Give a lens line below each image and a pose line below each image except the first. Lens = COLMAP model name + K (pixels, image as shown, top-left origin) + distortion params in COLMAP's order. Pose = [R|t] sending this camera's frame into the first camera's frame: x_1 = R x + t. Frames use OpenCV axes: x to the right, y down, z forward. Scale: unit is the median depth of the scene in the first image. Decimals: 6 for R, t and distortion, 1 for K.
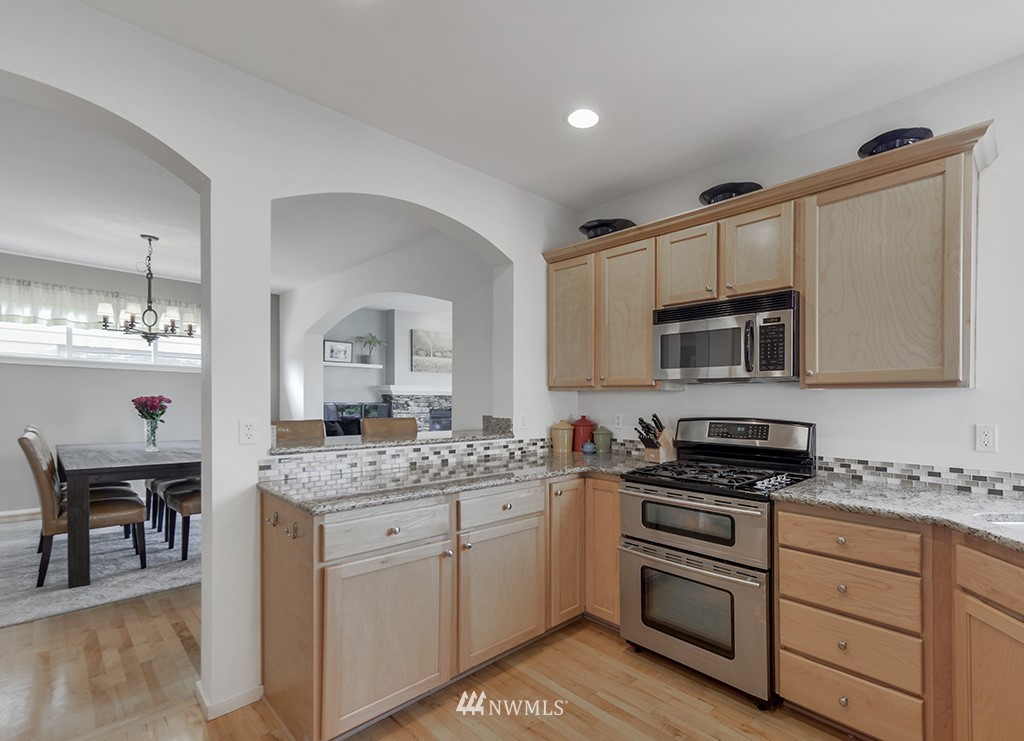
lens RADIAL K [[455.4, 0, 548.3], [0, 455.4, 397.2], [0, 0, 1]] dist [-0.000175, -0.000095]
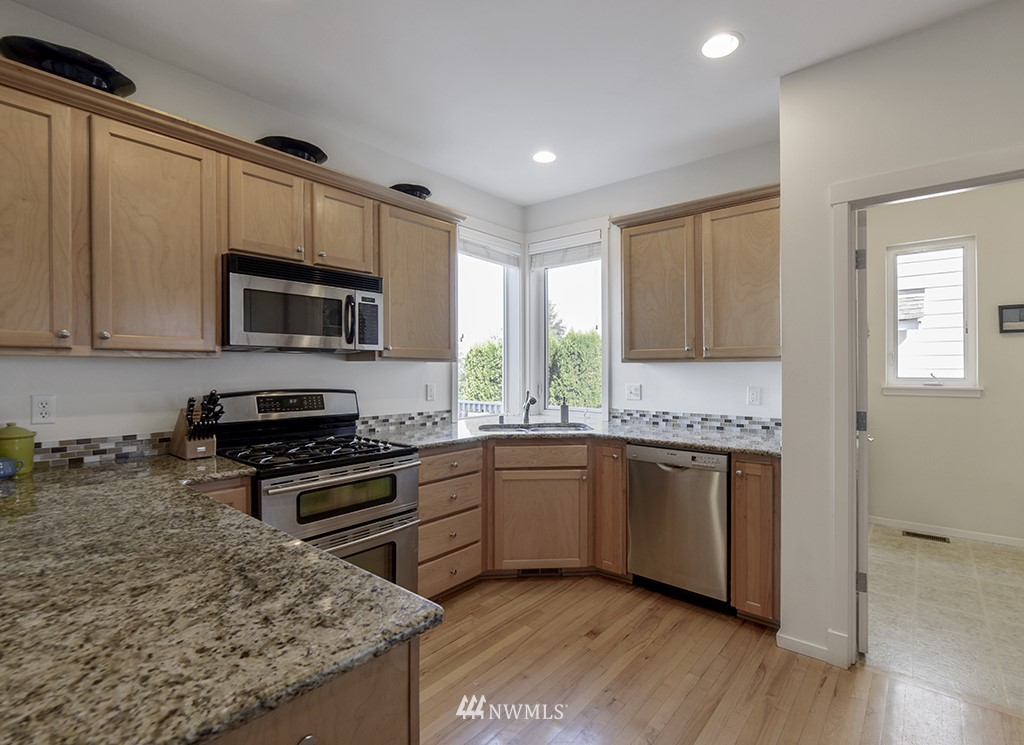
lens RADIAL K [[489.6, 0, 512.6], [0, 489.6, 370.6], [0, 0, 1]] dist [-0.000265, -0.000219]
pose [[-0.063368, -0.007949, 0.997959, -0.729054], [-0.001027, 0.999968, 0.007899, -0.002722], [-0.997990, -0.000525, -0.063374, 0.700000]]
